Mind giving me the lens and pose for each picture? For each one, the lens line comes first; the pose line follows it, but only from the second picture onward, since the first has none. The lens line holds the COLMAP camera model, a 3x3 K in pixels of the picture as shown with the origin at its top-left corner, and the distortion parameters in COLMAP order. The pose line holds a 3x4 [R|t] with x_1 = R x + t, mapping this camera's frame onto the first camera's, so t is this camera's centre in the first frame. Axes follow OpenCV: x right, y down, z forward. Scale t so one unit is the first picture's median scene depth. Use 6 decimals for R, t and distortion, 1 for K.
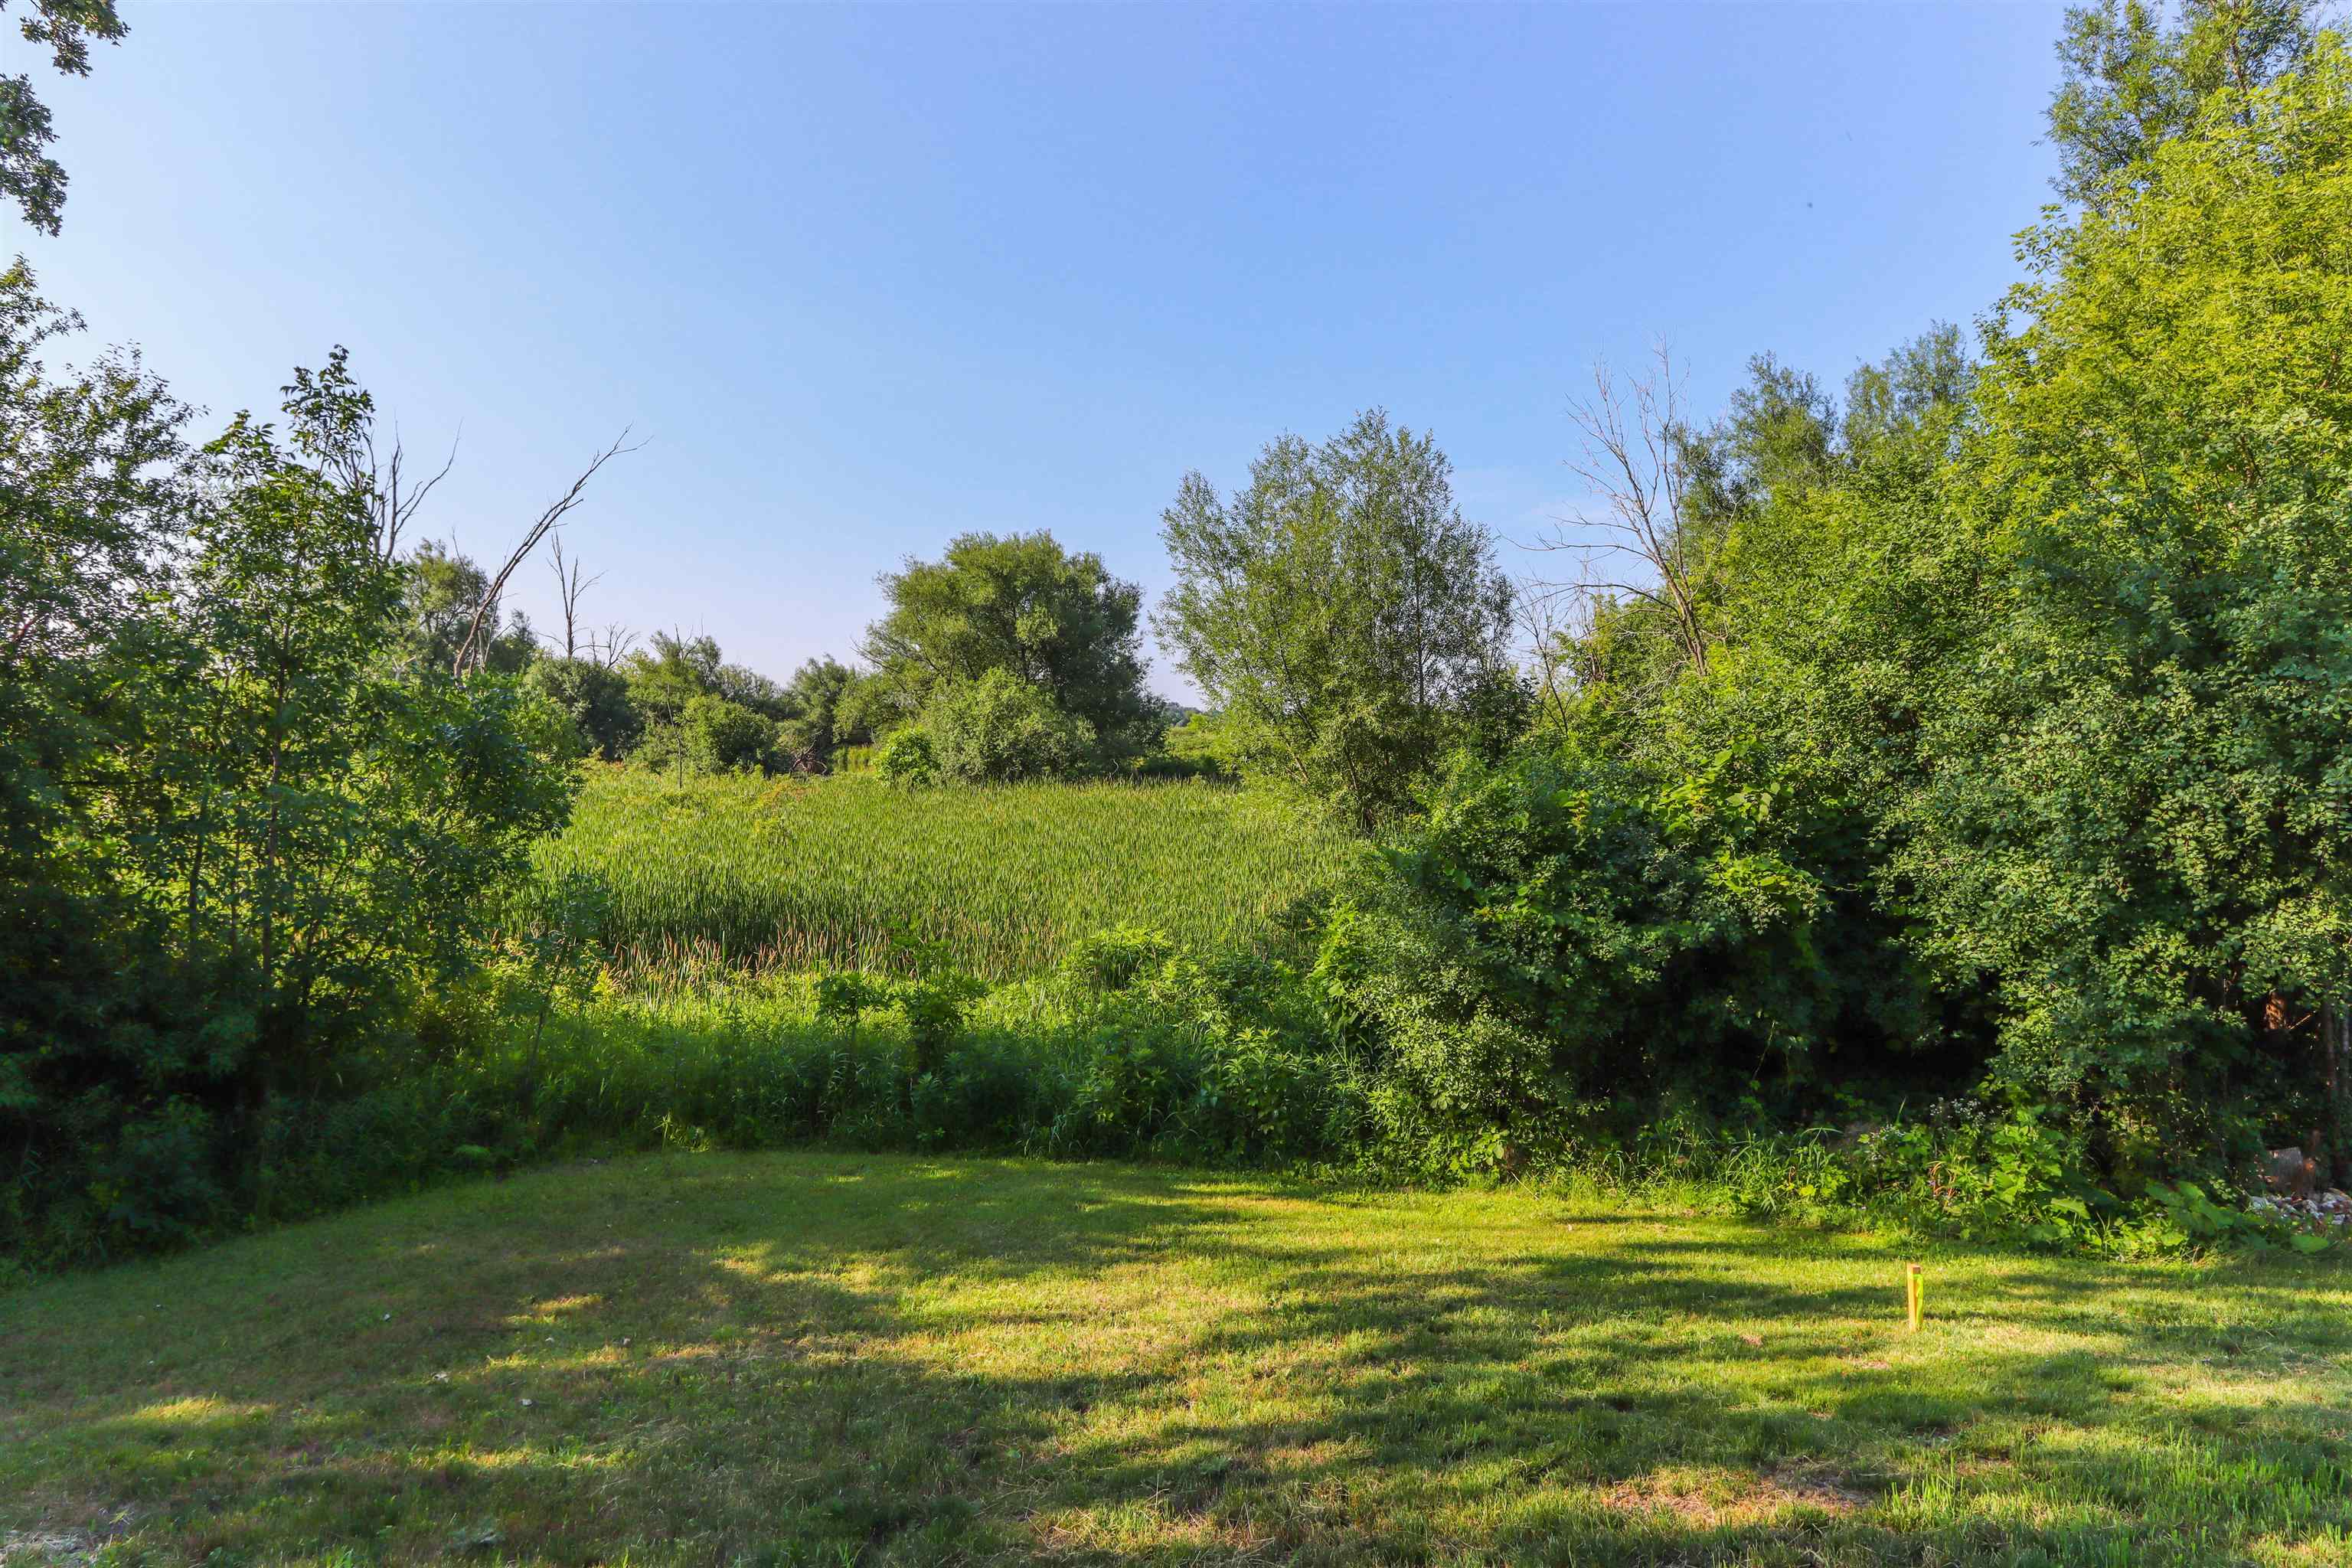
lens RADIAL K [[1524.1, 0, 1175.8], [0, 1524.1, 780.7], [0, 0, 1]] dist [0.040087, 0.002187]
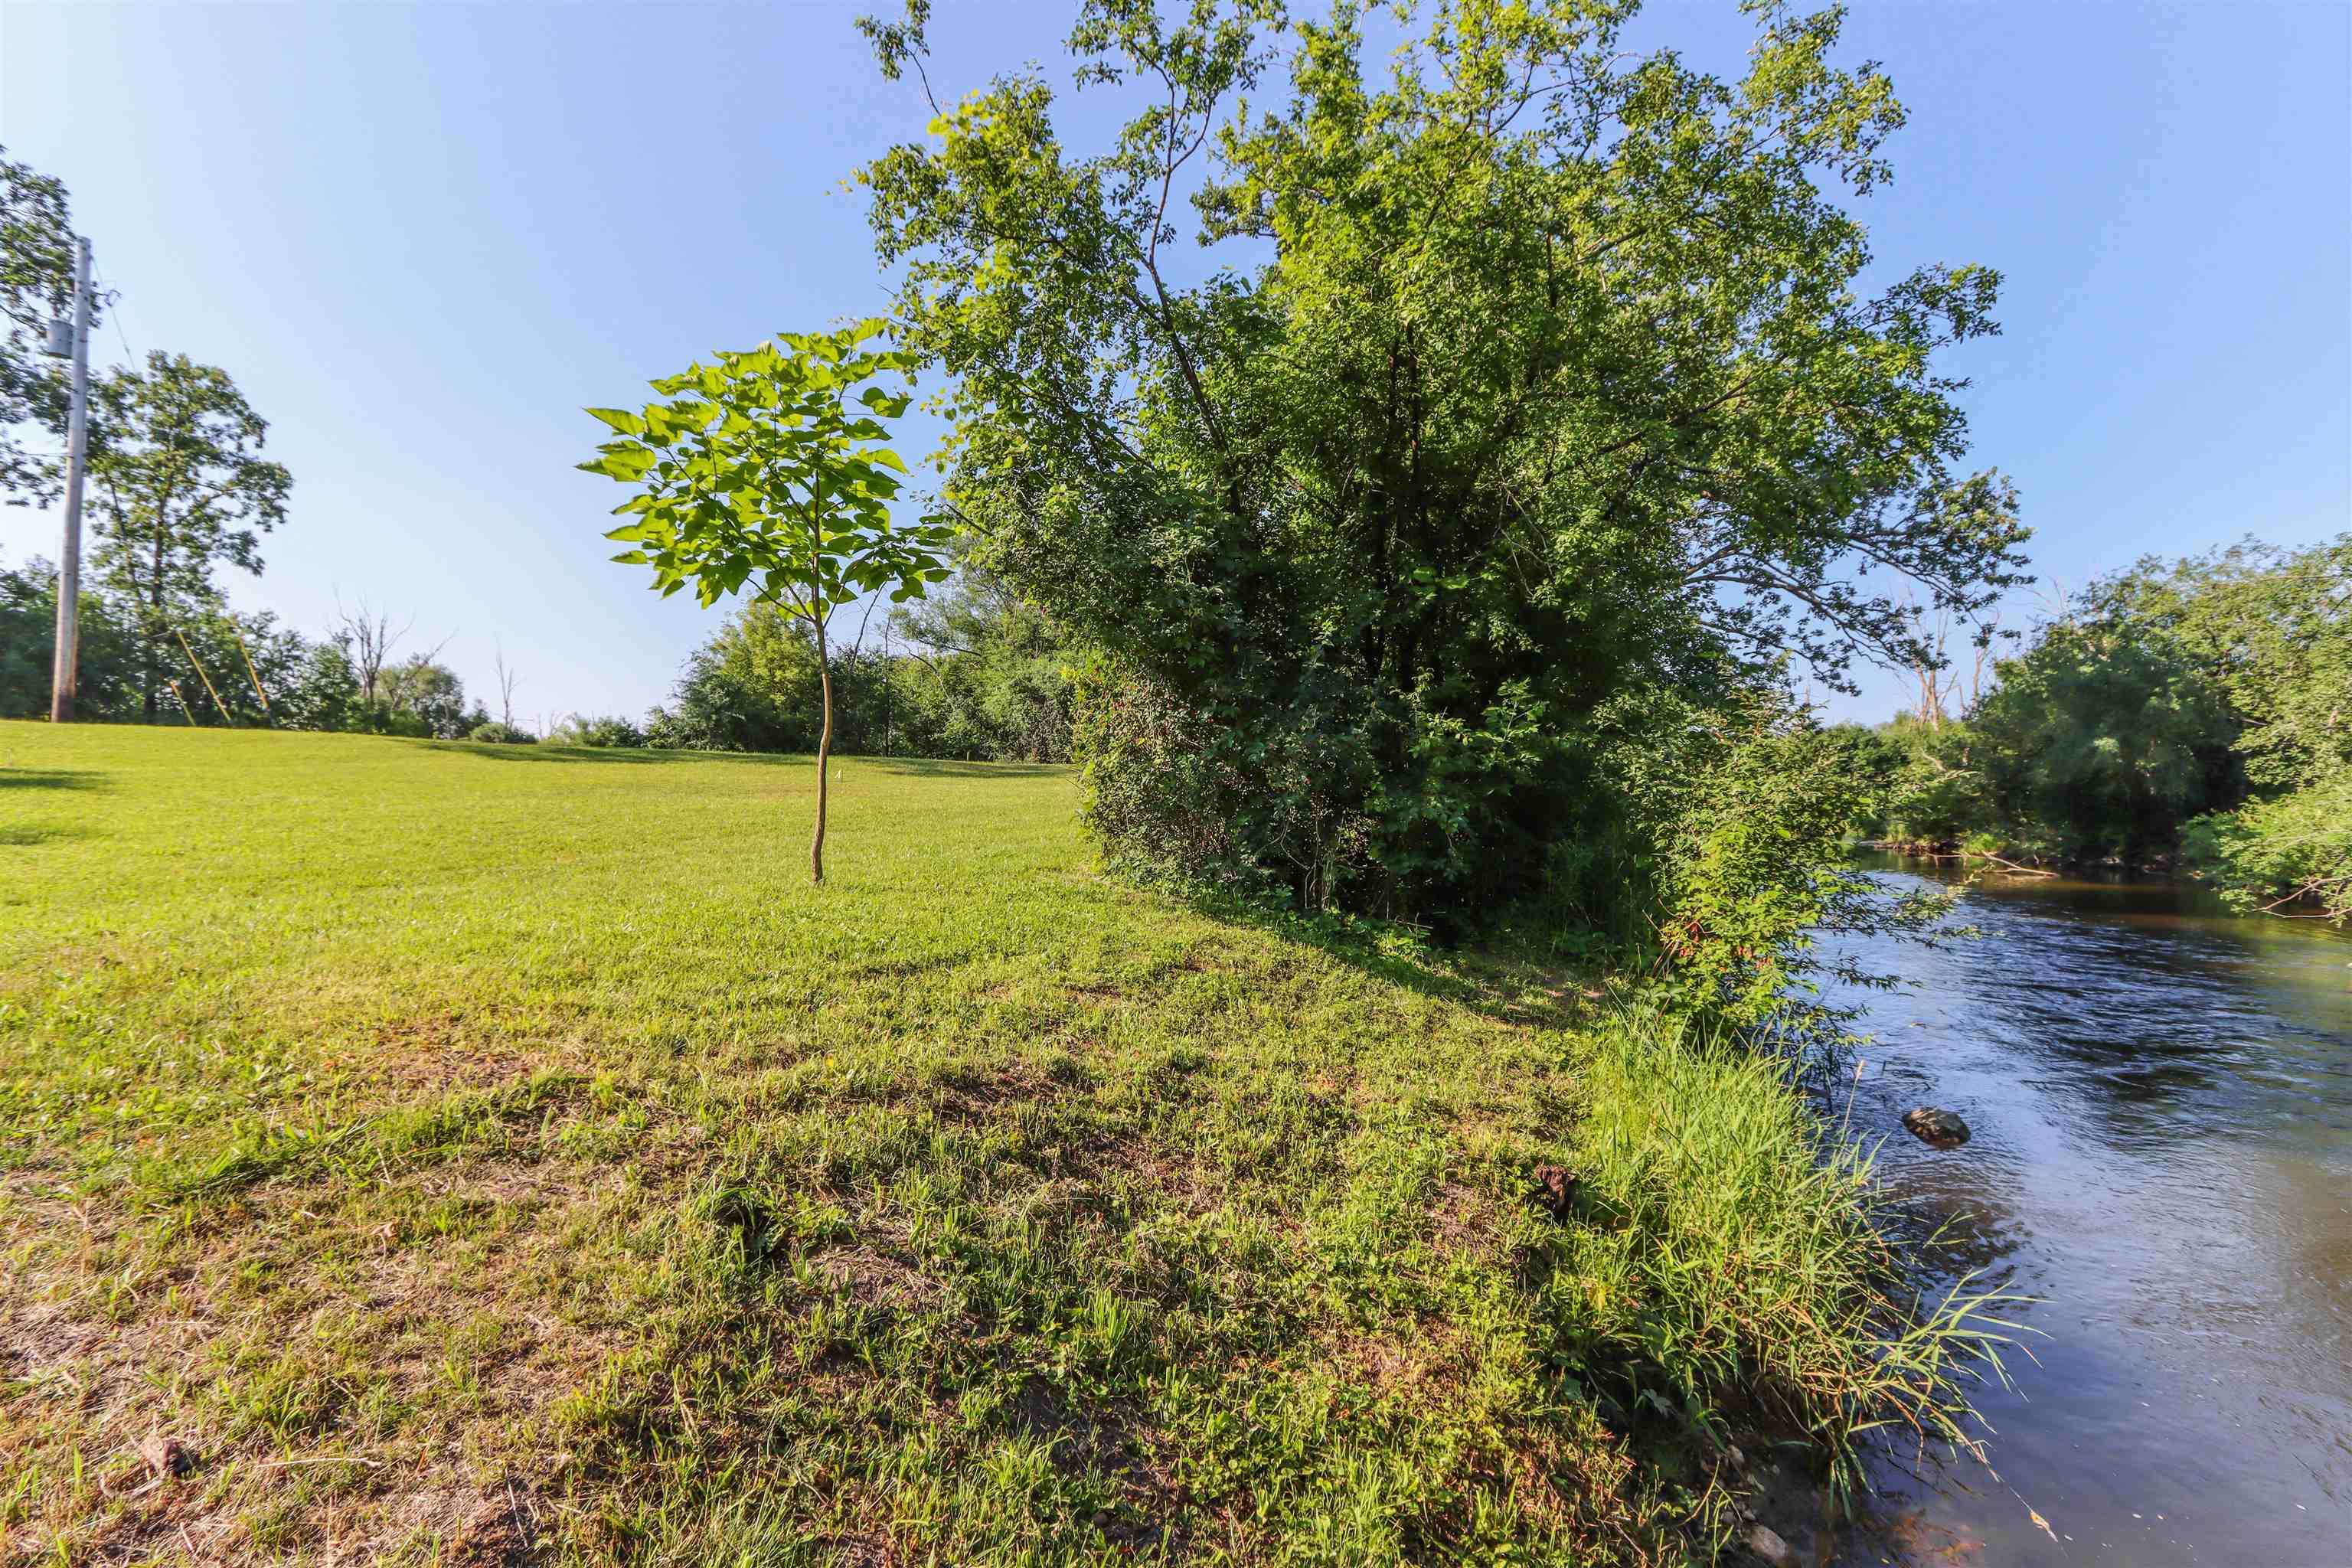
lens RADIAL K [[1075.4, 0, 1173.8], [0, 1075.4, 786.6], [0, 0, 1]] dist [-0.002411, 0.004345]
pose [[0.988518, -0.001736, 0.151095, 0.397510], [0.007442, 0.999280, -0.037207, 0.092521], [-0.150921, 0.037905, 0.987819, -0.708410]]
